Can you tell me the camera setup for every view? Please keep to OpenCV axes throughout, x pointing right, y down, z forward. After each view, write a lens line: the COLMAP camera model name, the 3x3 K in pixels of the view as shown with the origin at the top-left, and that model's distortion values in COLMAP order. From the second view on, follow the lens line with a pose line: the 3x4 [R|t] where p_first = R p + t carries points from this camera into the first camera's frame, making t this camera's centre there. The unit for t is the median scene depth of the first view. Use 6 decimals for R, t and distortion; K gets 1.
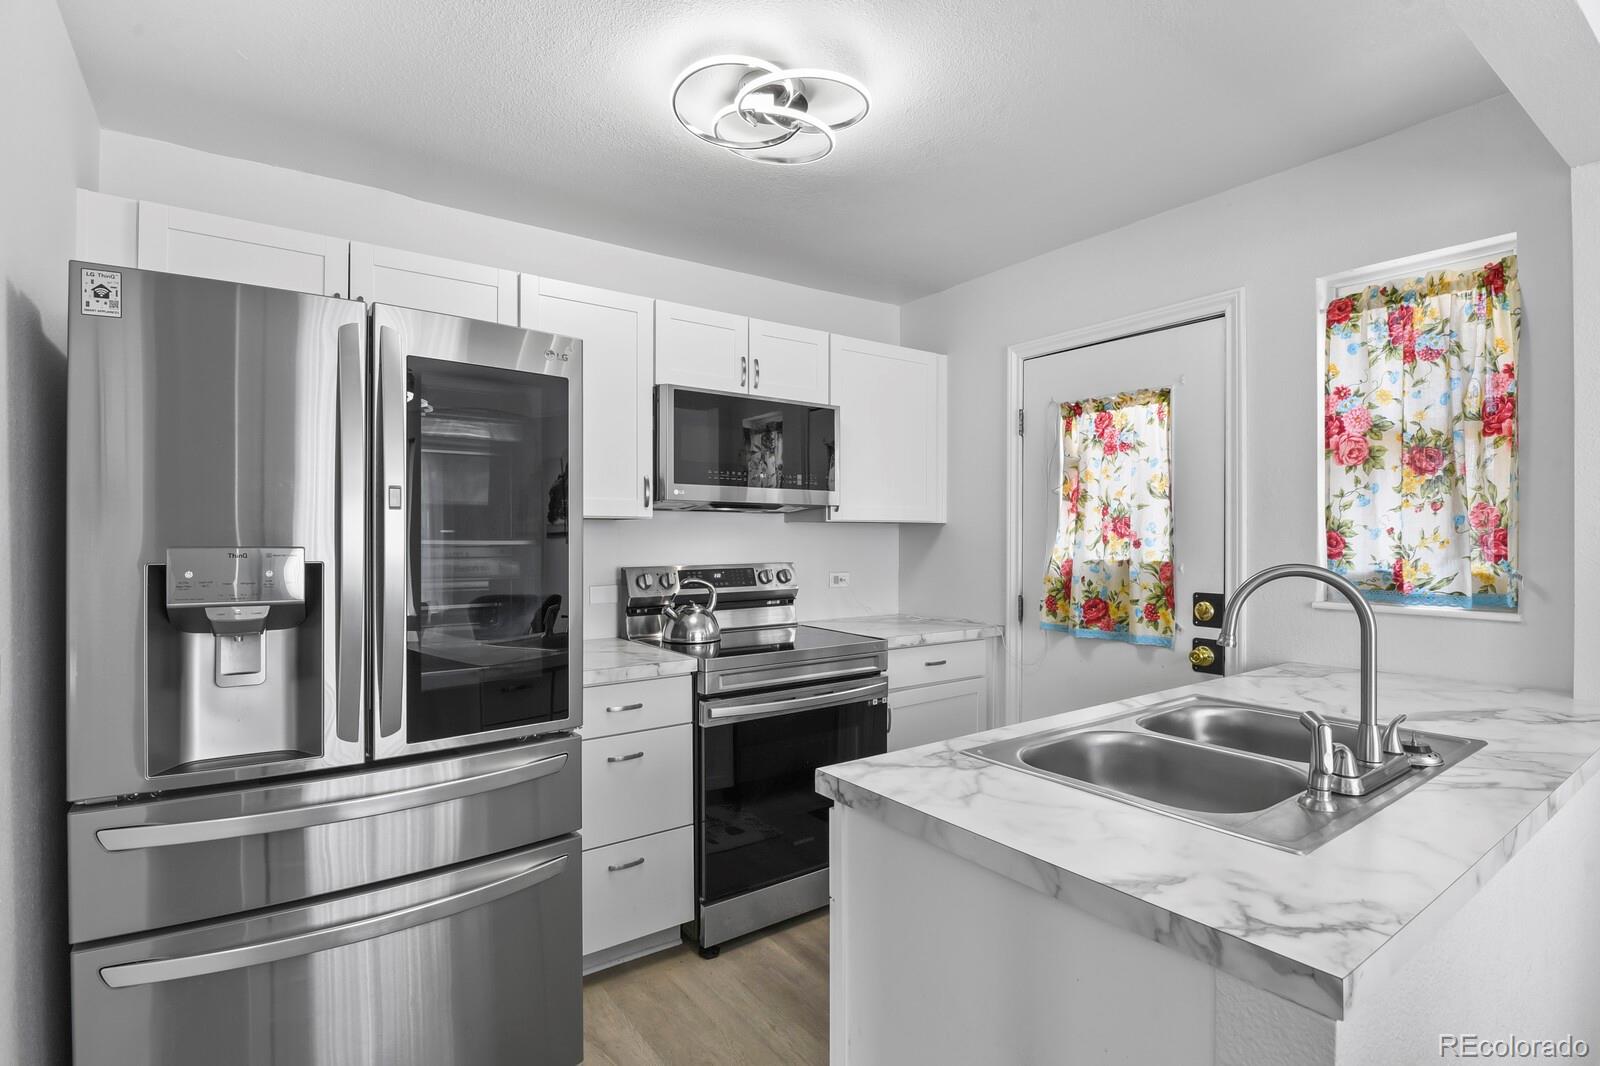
lens RADIAL K [[777.1, 0, 800.8], [0, 777.1, 539.3], [0, 0, 1]] dist [-0.002375, -0.011702]
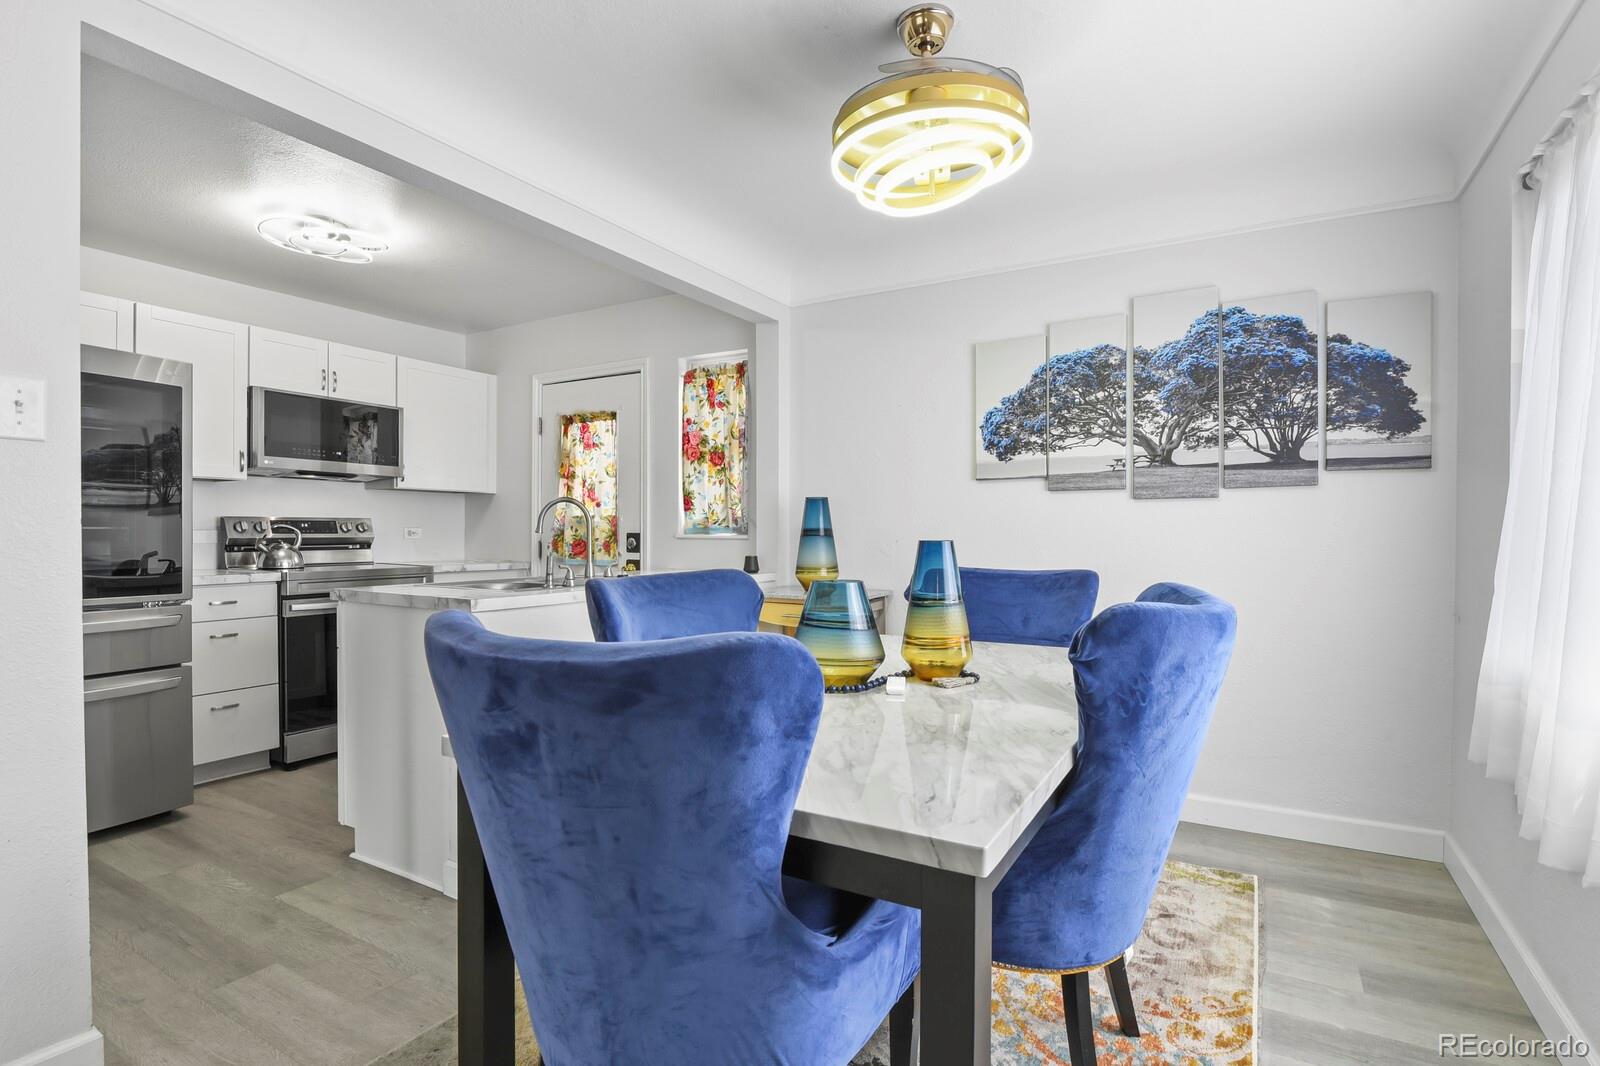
lens RADIAL K [[777.1, 0, 800.8], [0, 777.1, 539.3], [0, 0, 1]] dist [-0.002375, -0.011702]
pose [[0.914958, 0.000020, 0.403549, 0.160584], [-0.002926, 0.999974, 0.006583, 0.067429], [-0.403538, -0.007204, 0.914934, -0.685027]]
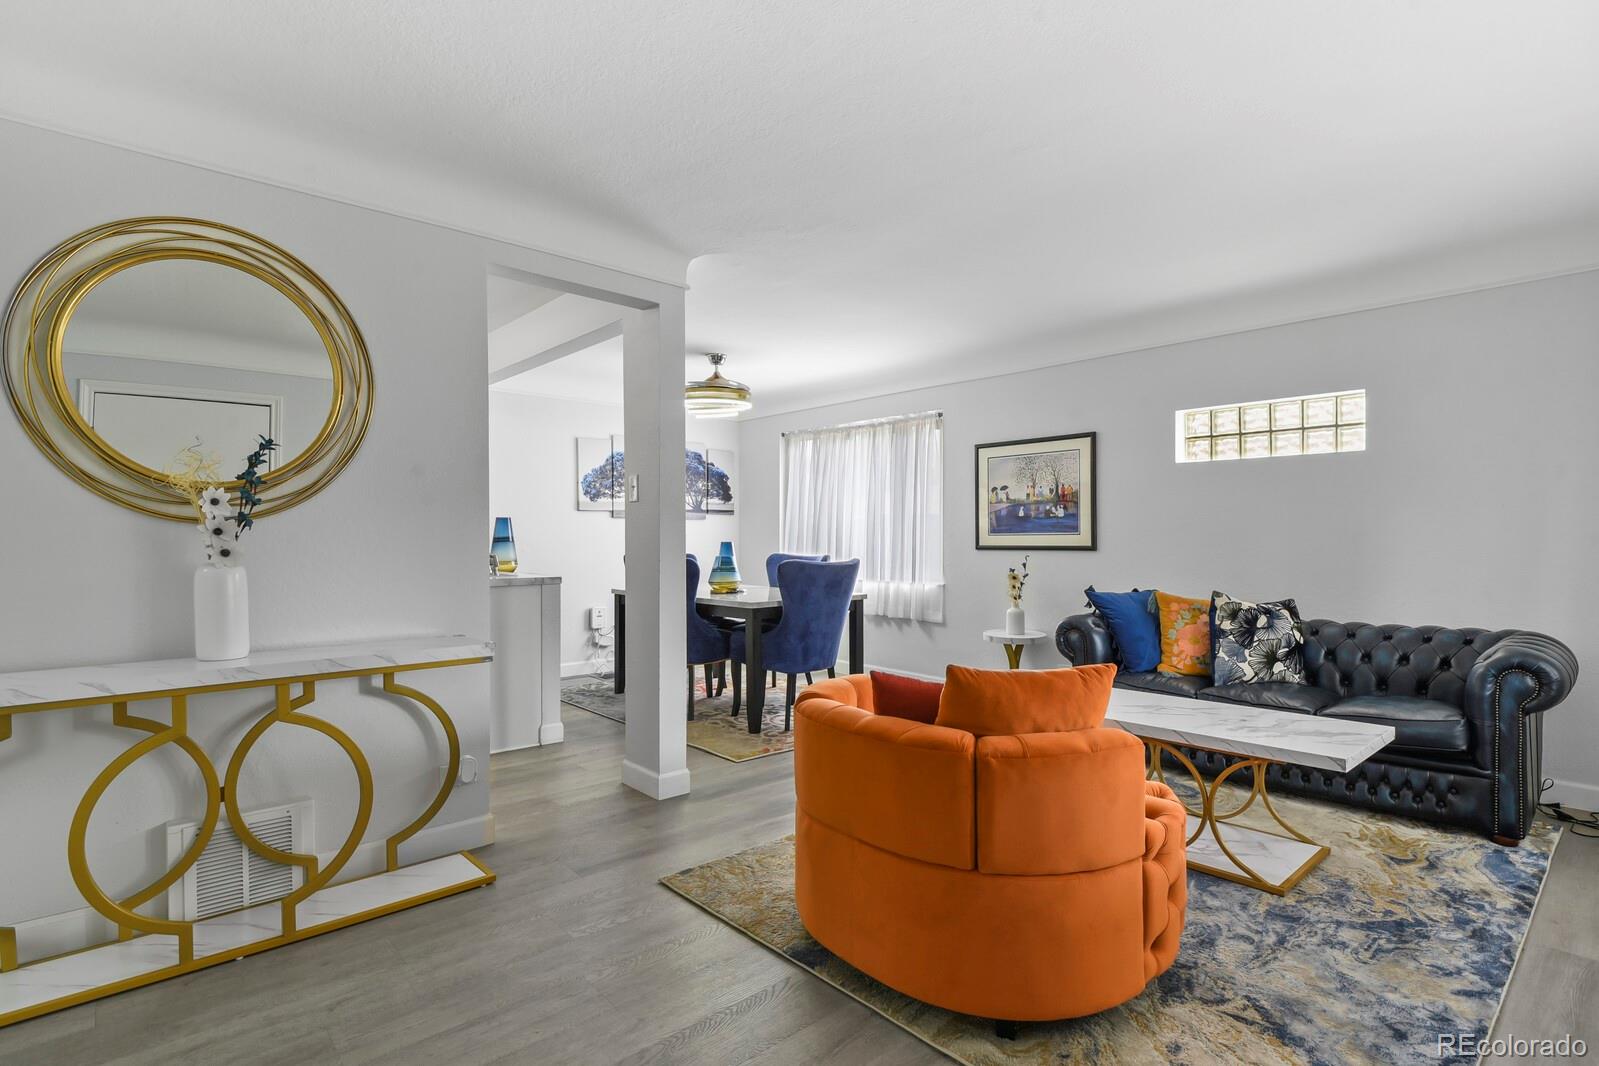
lens RADIAL K [[776.6, 0, 800.3], [0, 776.6, 539.3], [0, 0, 1]] dist [-0.002375, -0.011702]
pose [[-0.102033, -0.002551, 0.994778, -1.470049], [0.003097, 0.999991, 0.002882, 0.060953], [-0.994776, 0.003375, -0.102024, -0.072851]]
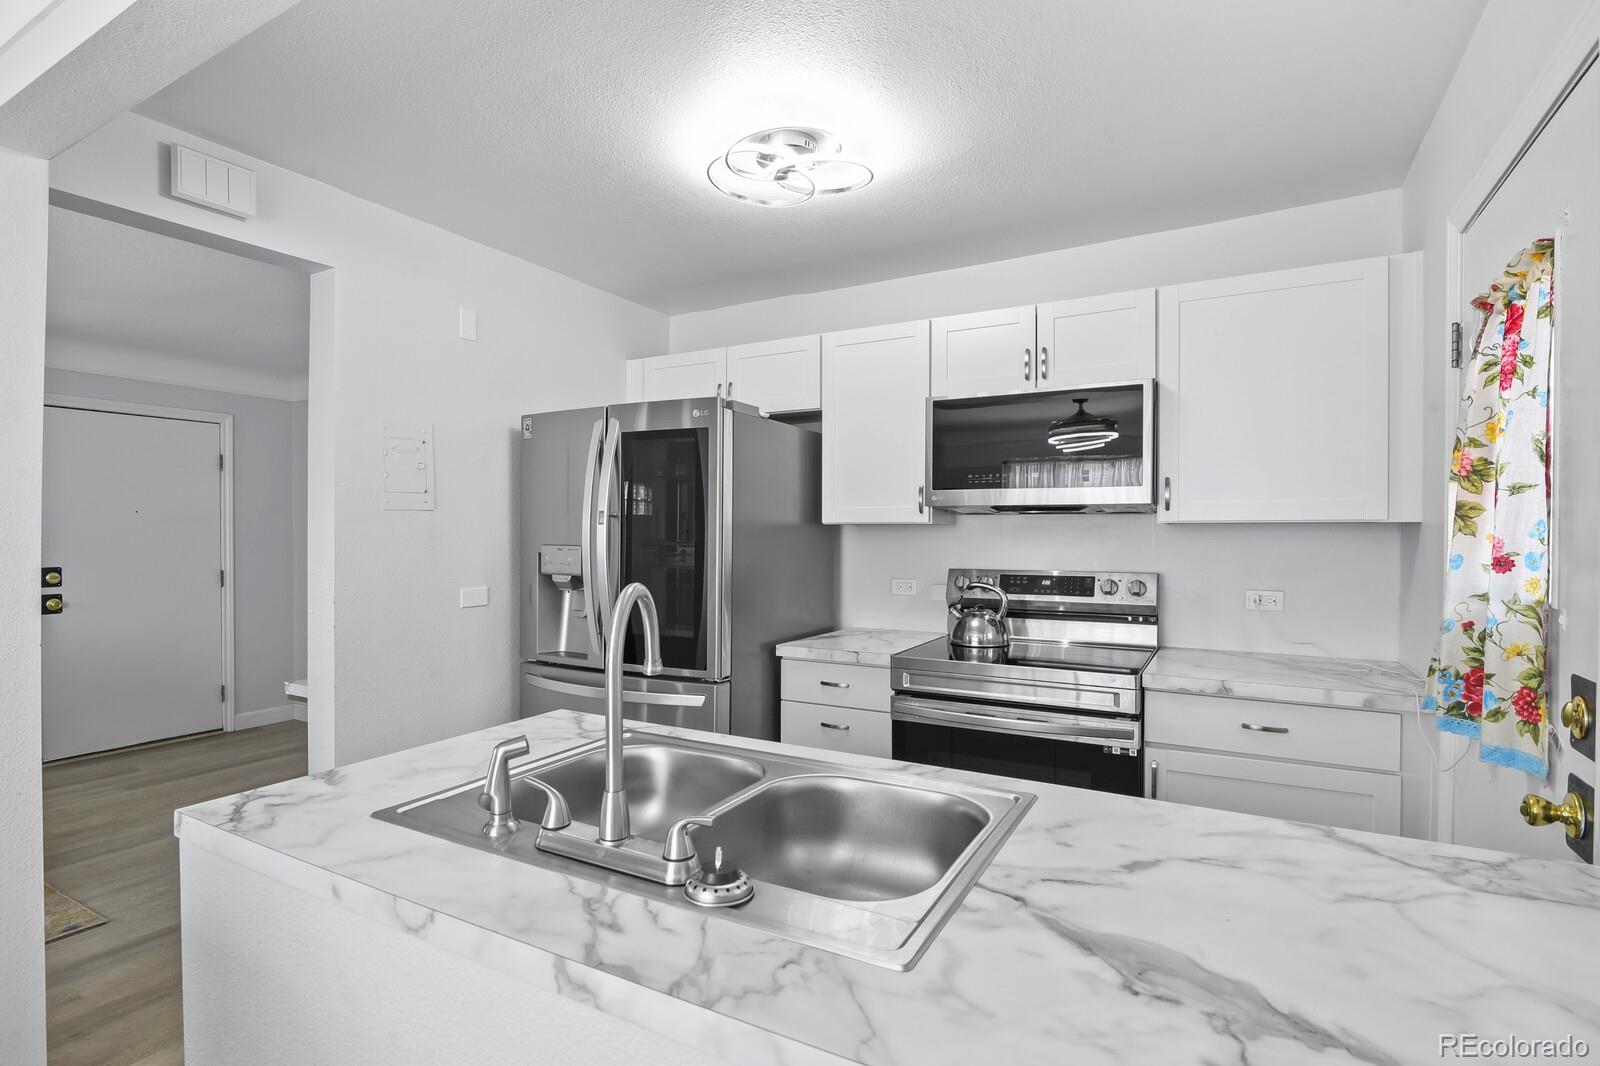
lens RADIAL K [[777.1, 0, 800.8], [0, 777.1, 539.3], [0, 0, 1]] dist [-0.002375, -0.011702]
pose [[0.417445, 0.007512, -0.908671, 0.696118], [-0.005265, 0.999969, 0.005848, -0.010280], [0.908687, 0.002343, 0.417471, 0.381719]]
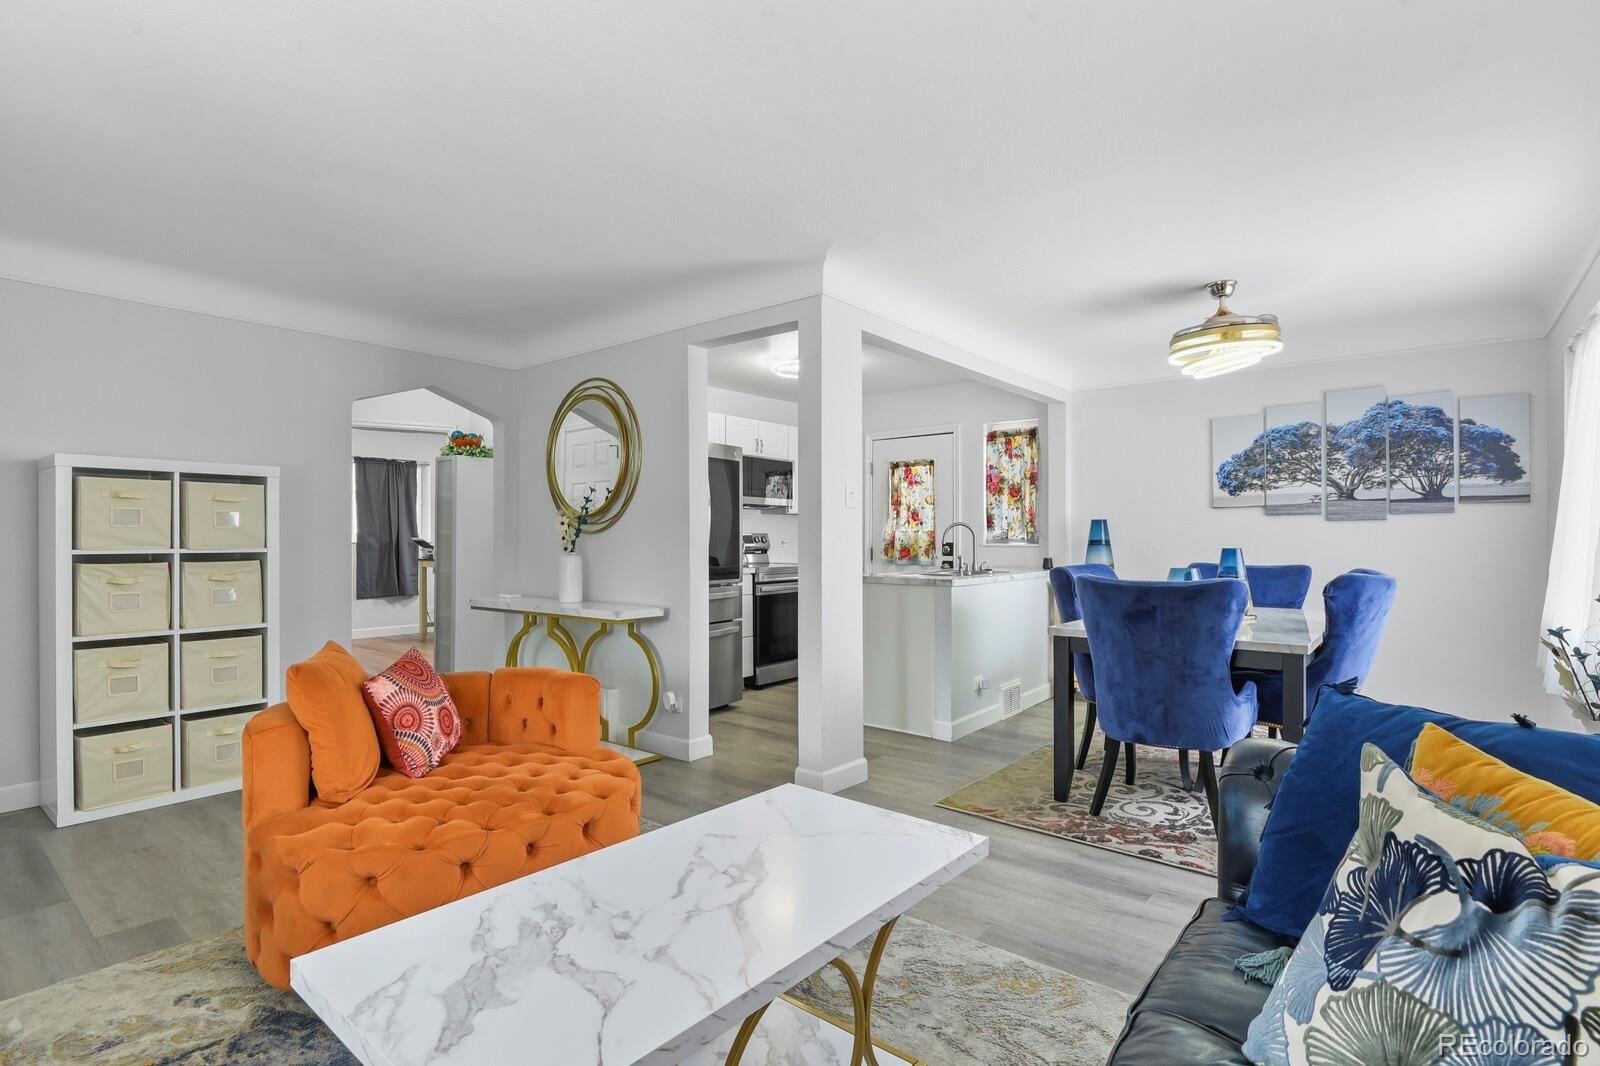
lens RADIAL K [[777.1, 0, 800.8], [0, 777.1, 539.3], [0, 0, 1]] dist [-0.002375, -0.011702]
pose [[0.966023, -0.000191, 0.258456, -0.554519], [0.000448, 0.999999, -0.000935, 0.057555], [-0.258456, 0.001019, 0.966022, -1.239671]]
